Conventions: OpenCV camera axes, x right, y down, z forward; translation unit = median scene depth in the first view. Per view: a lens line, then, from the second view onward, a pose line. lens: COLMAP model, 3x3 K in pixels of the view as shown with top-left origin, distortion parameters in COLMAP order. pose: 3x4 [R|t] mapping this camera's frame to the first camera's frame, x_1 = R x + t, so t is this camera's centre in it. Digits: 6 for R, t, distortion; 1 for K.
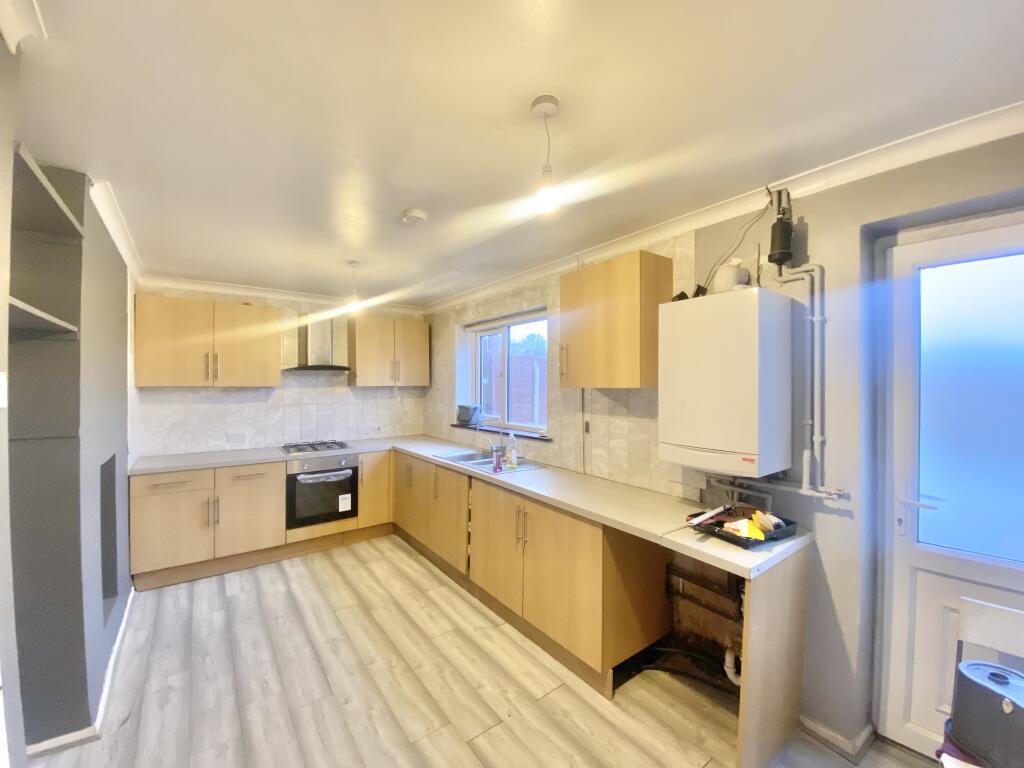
lens RADIAL K [[413.2, 0, 513.0], [0, 413.2, 388.8], [0, 0, 1]] dist [-0.004439, -0.000598]
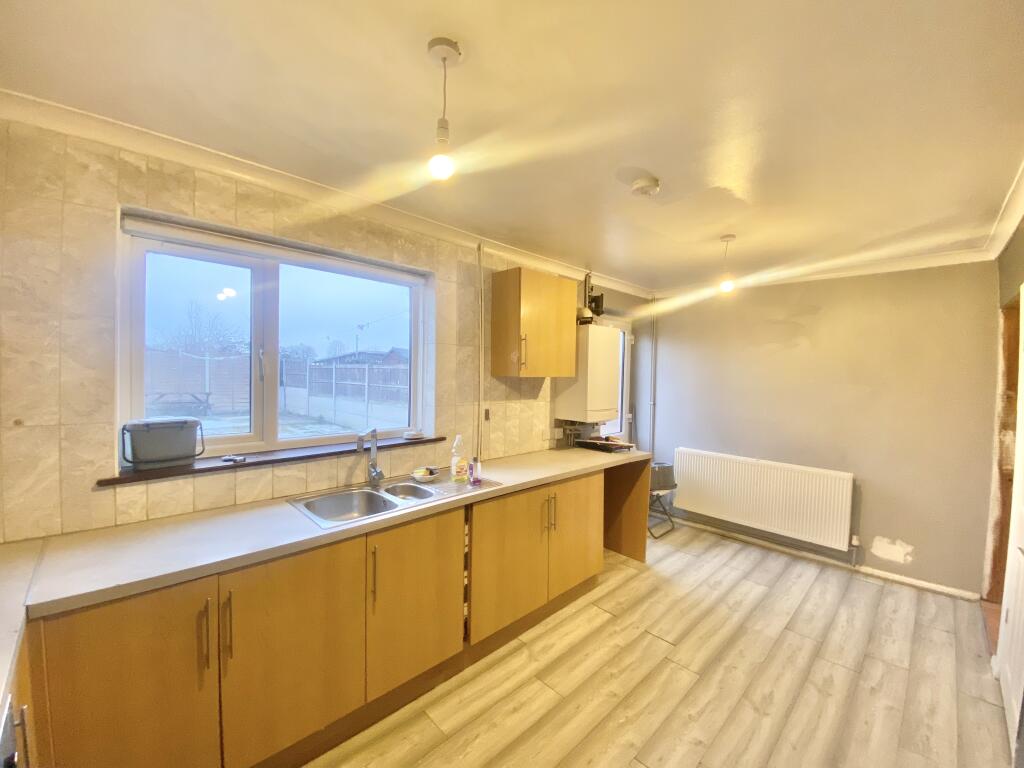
lens RADIAL K [[413.2, 0, 513.4], [0, 413.2, 380.9], [0, 0, 1]] dist [-0.004439, -0.000598]
pose [[-0.120360, -0.034067, 0.992146, -0.901946], [-0.006404, 0.999417, 0.033540, -0.027791], [-0.992710, -0.002317, -0.120508, 1.128254]]
